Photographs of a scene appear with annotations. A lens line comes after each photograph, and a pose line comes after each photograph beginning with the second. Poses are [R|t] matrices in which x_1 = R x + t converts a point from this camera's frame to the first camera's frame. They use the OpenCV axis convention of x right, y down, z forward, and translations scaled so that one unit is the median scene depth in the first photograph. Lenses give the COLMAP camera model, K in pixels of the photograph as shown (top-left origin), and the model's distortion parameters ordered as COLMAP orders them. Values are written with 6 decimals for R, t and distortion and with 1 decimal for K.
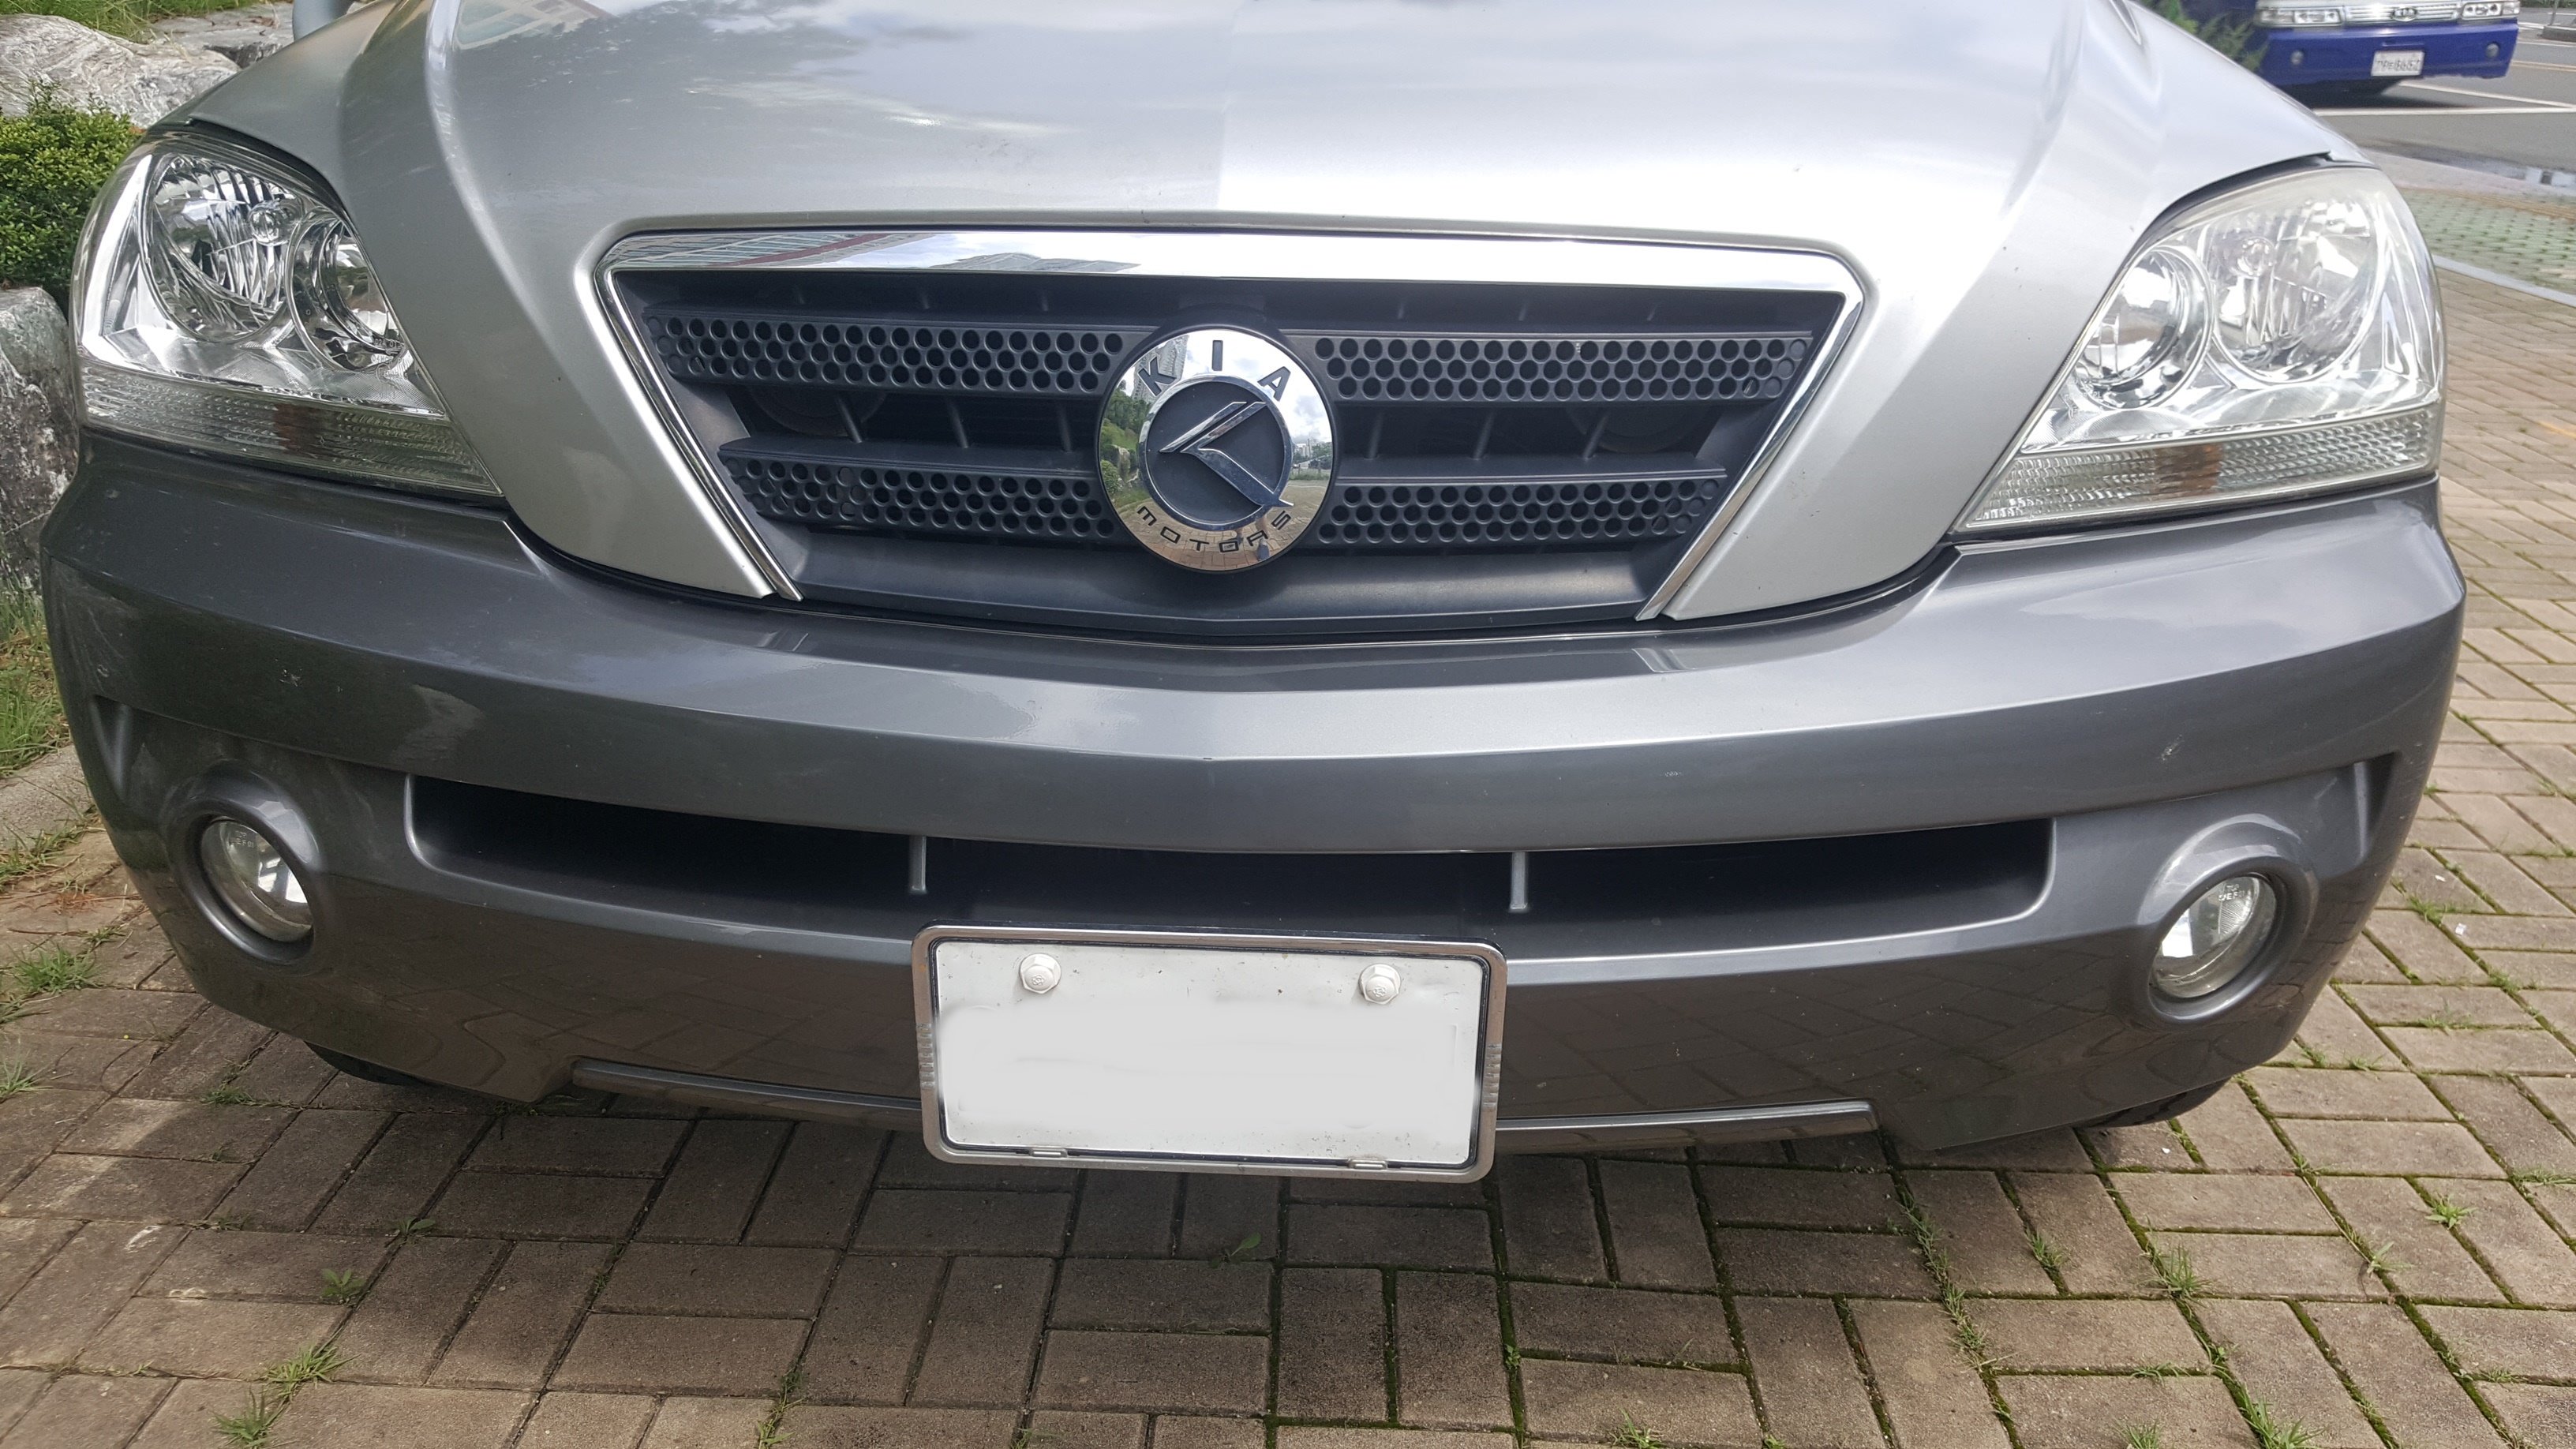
lens RADIAL K [[1888.3, 0, 1288.0], [0, 1888.3, 724.5], [0, 0, 1]] dist [0.042387, -0.065012]
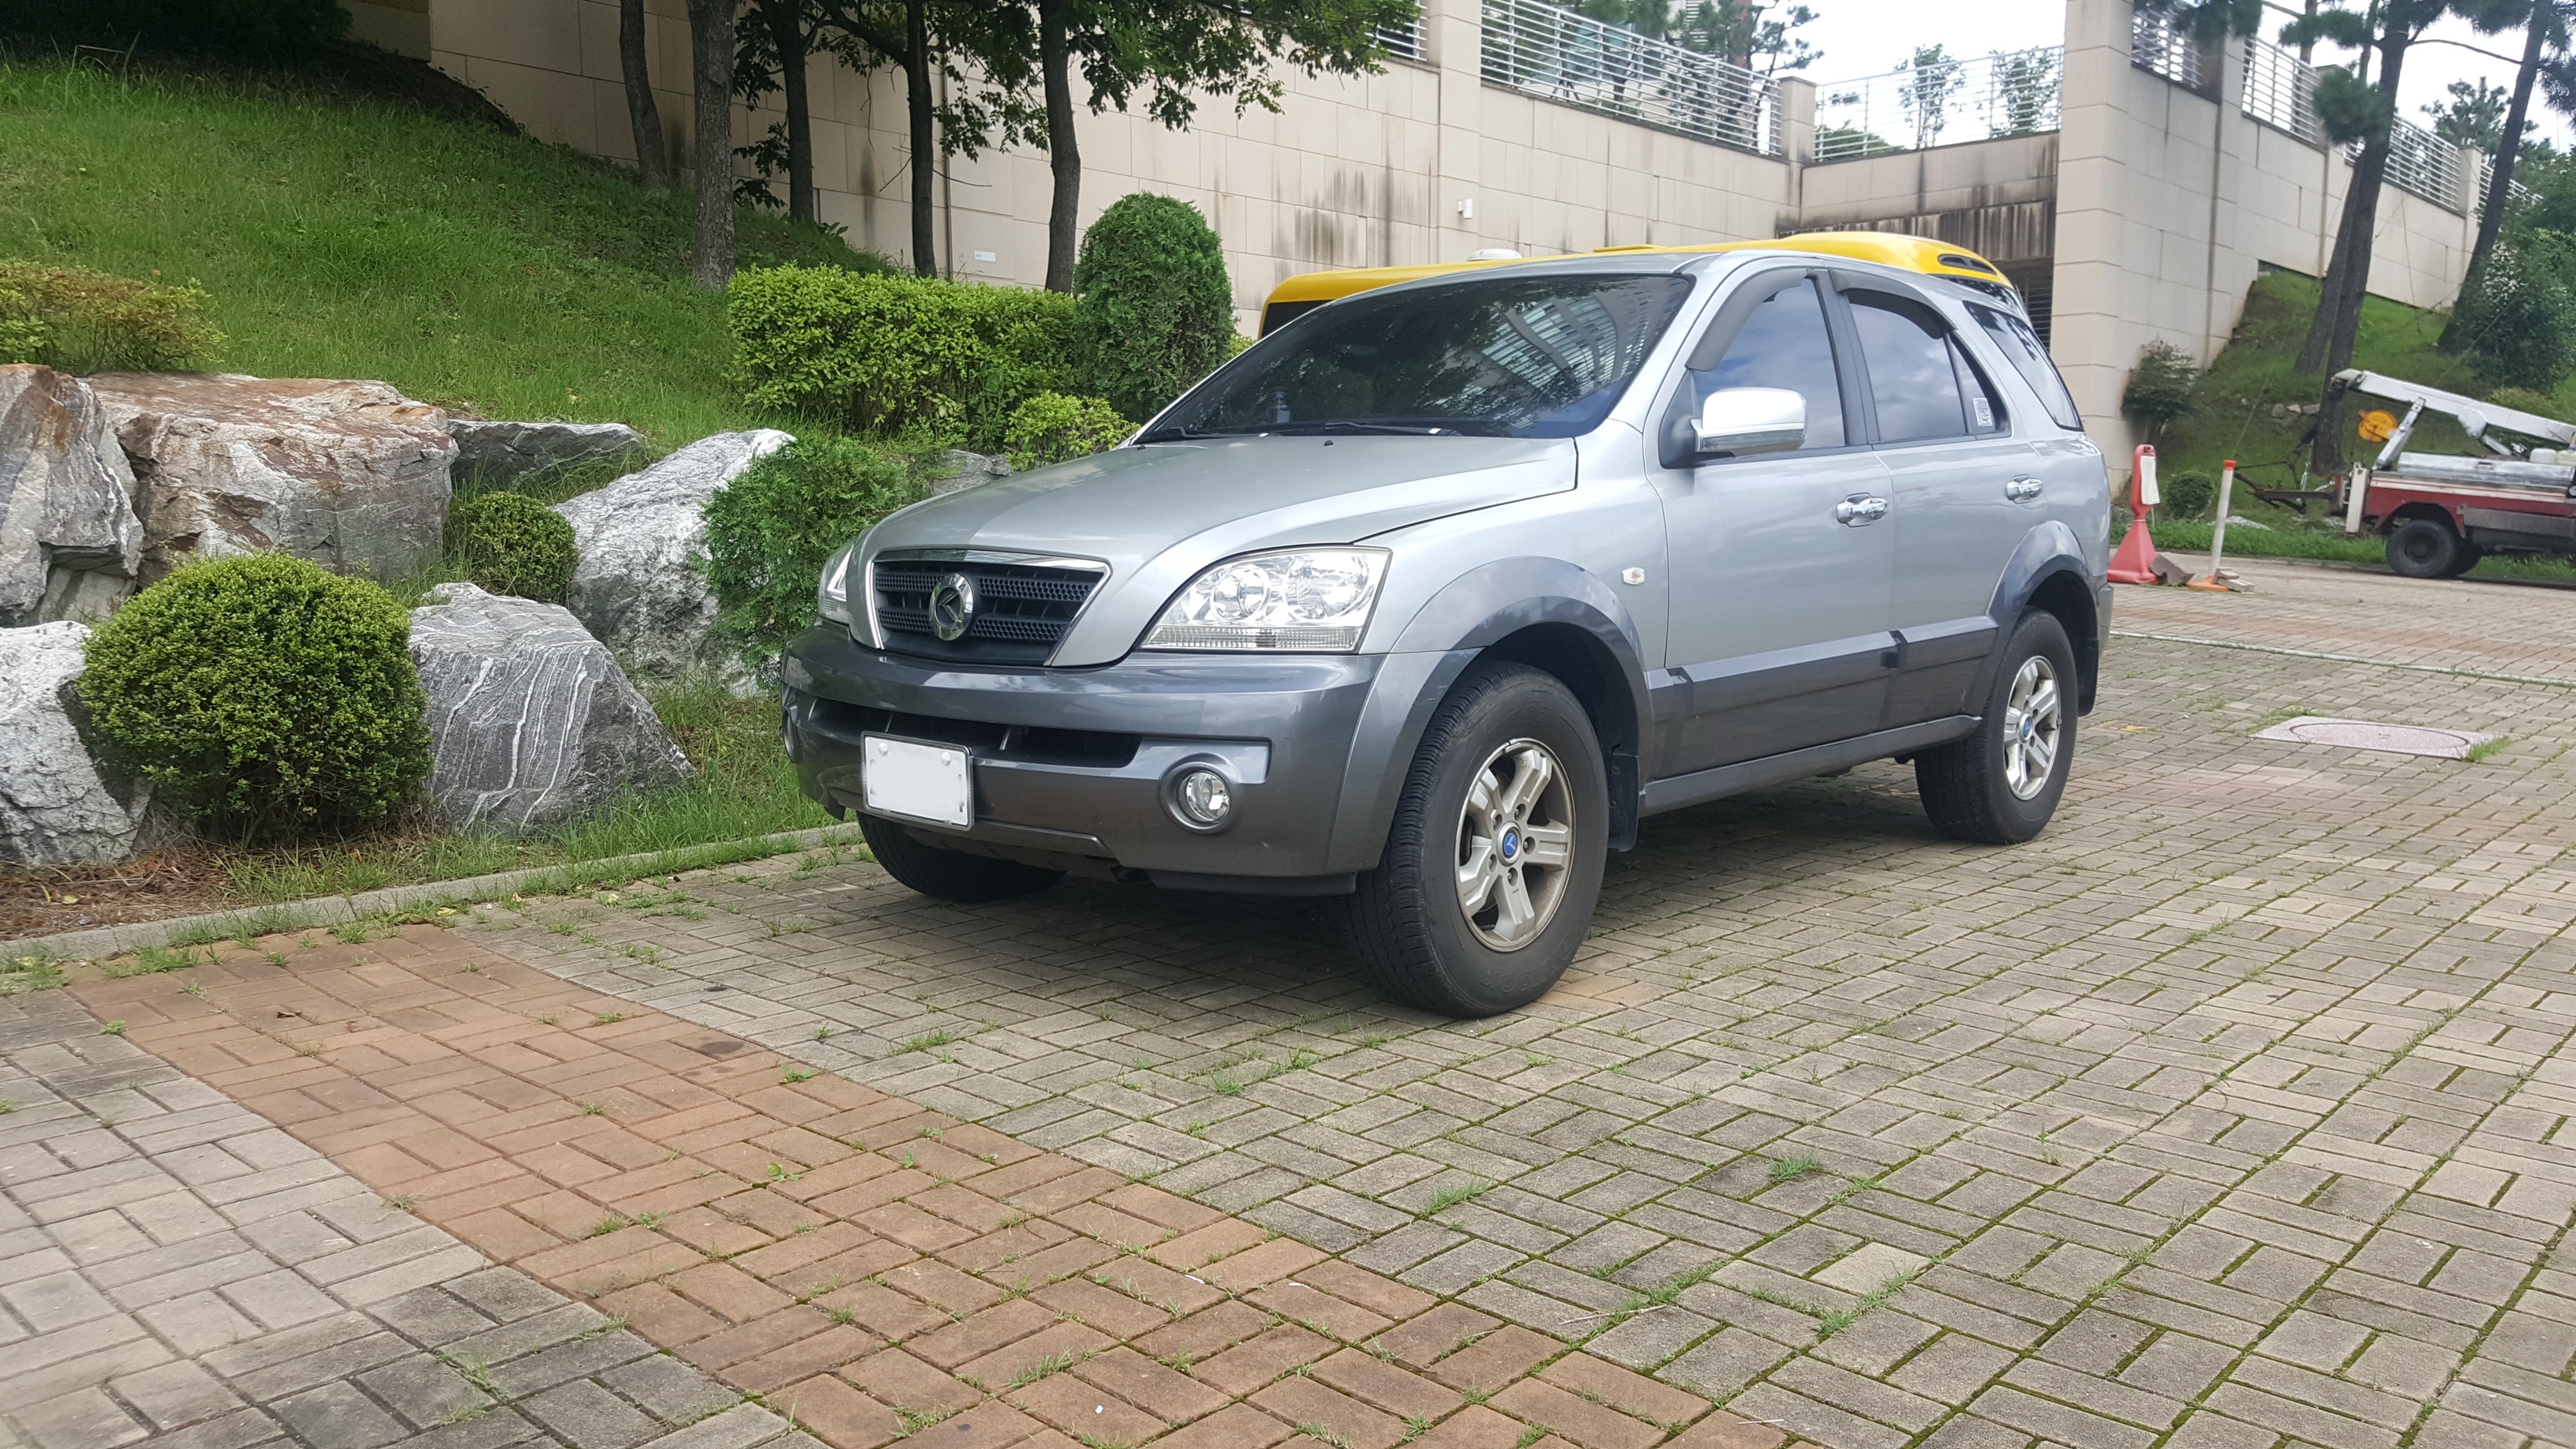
lens RADIAL K [[1888.3, 0, 1288.0], [0, 1888.3, 724.5], [0, 0, 1]] dist [0.042387, -0.065012]
pose [[0.757559, 0.057402, -0.650238, 2.177471], [-0.233756, 0.953922, -0.188127, 0.459841], [0.609477, 0.294514, 0.736070, -0.923687]]
